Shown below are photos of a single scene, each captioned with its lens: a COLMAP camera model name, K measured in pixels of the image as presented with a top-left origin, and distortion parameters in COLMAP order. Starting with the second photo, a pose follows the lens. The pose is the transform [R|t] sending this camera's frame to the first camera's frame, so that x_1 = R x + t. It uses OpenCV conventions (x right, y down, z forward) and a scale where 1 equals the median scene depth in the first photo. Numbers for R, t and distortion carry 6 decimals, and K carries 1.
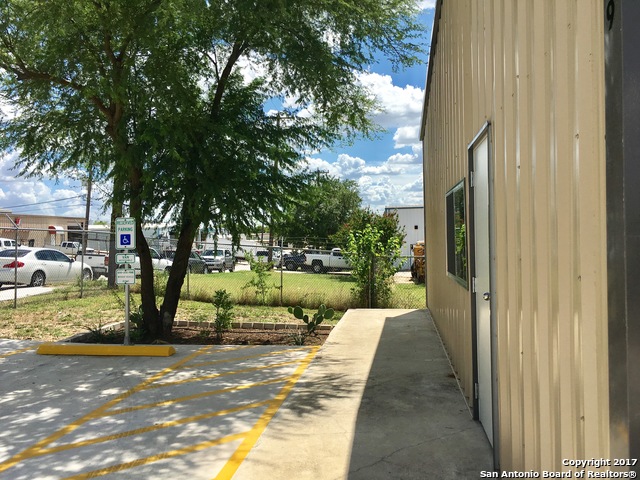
lens RADIAL K [[558.2, 0, 320.0], [0, 558.2, 240.0], [0, 0, 1]] dist [0.077856, -0.062723]
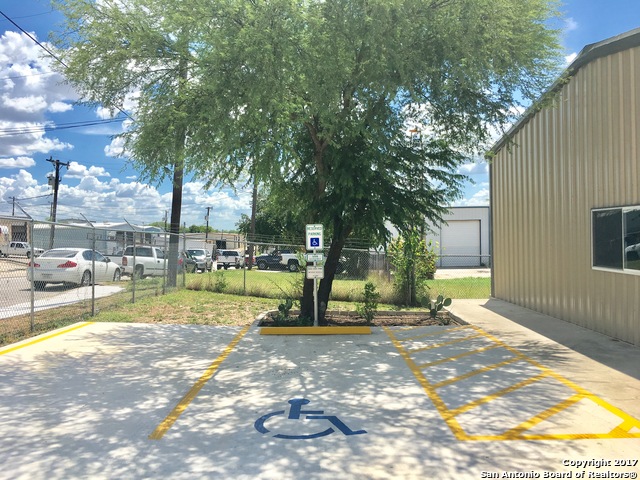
lens RADIAL K [[558.2, 0, 319.1], [0, 558.2, 237.5], [0, 0, 1]] dist [0.077856, -0.062723]
pose [[0.992560, 0.000212, 0.121758, -0.226313], [0.000273, 0.999992, -0.003963, -0.002951], [-0.121758, 0.003966, 0.992552, -0.104365]]
